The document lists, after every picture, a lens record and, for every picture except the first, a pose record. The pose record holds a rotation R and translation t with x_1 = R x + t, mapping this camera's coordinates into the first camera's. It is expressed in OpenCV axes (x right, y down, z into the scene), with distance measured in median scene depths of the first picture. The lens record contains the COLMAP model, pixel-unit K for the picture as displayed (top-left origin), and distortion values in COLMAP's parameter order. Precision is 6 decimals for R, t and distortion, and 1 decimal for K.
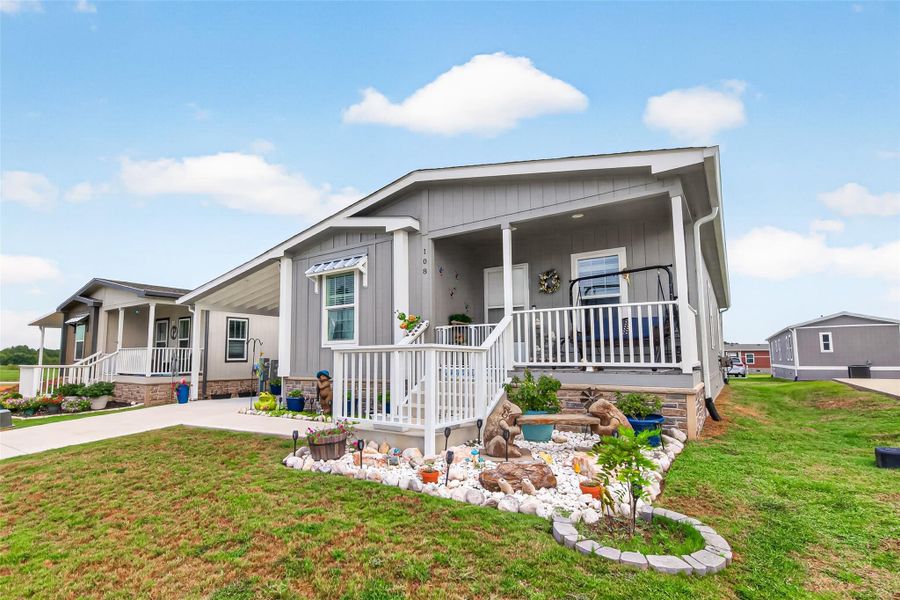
lens RADIAL K [[391.9, 0, 450.8], [0, 391.9, 324.2], [0, 0, 1]] dist [0.007312, -0.000264]
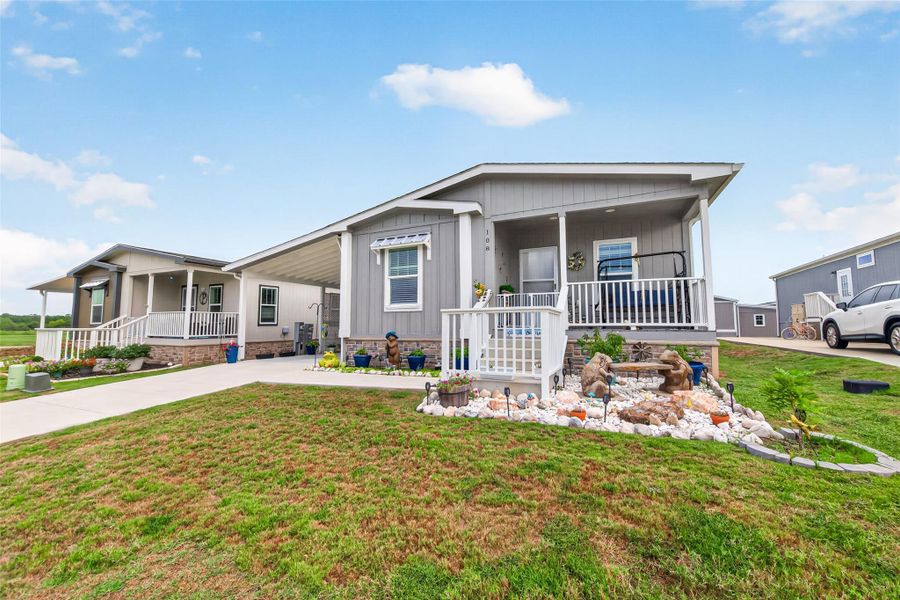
lens RADIAL K [[306.4, 0, 451.1], [0, 306.4, 304.6], [0, 0, 1]] dist [0.000871, -0.000122]
pose [[0.983084, 0.012879, 0.182702, -0.308916], [-0.016267, 0.999722, 0.017057, 0.020402], [-0.182432, -0.019741, 0.983020, 0.080955]]
